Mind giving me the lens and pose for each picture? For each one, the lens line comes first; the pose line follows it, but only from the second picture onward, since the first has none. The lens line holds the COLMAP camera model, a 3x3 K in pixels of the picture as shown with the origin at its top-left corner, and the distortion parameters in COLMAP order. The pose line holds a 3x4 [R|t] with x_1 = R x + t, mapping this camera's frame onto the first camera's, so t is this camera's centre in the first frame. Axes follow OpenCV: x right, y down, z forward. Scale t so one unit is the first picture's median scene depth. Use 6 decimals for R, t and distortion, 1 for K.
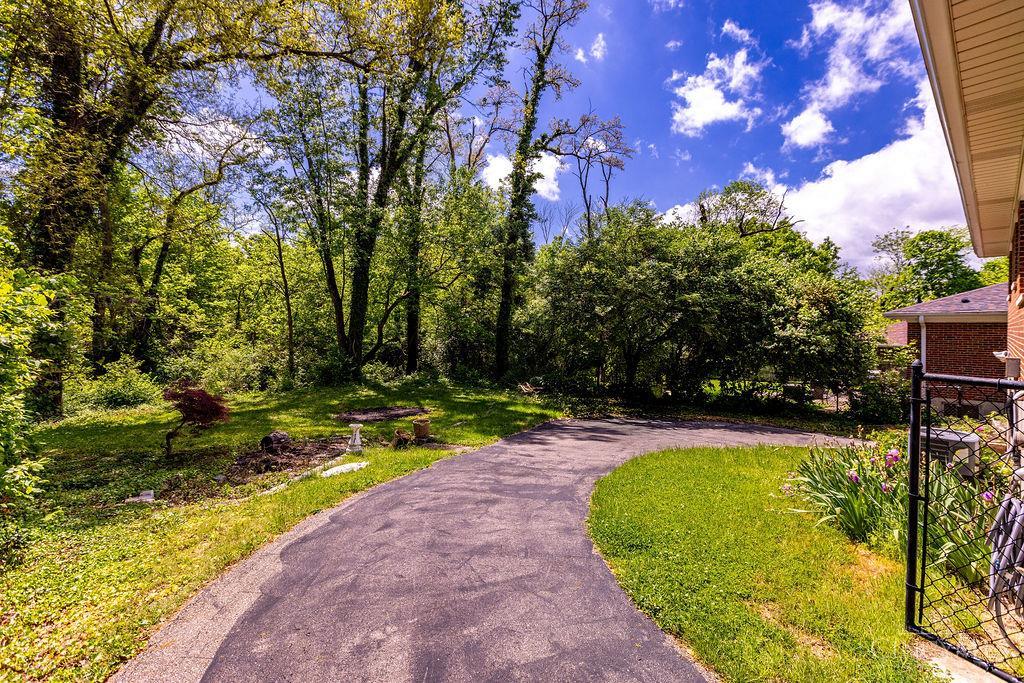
lens RADIAL K [[454.7, 0, 517.3], [0, 454.7, 335.3], [0, 0, 1]] dist [0.000744, 0.000318]
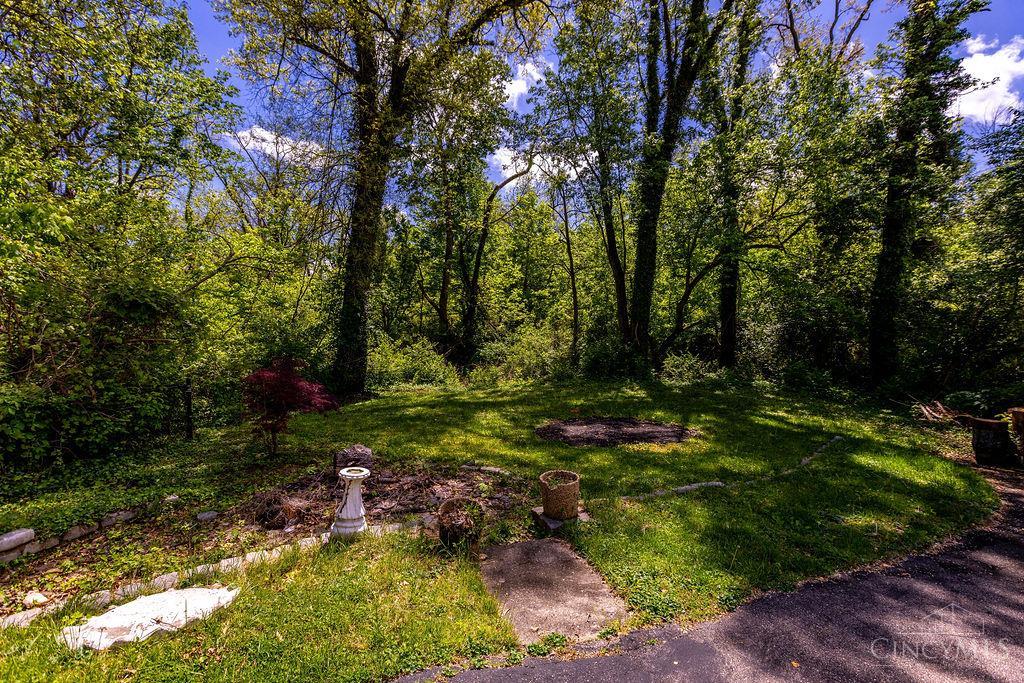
lens RADIAL K [[453.2, 0, 511.7], [0, 453.2, 335.3], [0, 0, 1]] dist [-0.017730, 0.000405]
pose [[0.718075, 0.006382, -0.695936, 0.022348], [-0.001957, 0.999973, 0.007151, 0.024913], [0.695963, -0.003773, 0.718068, 0.280305]]
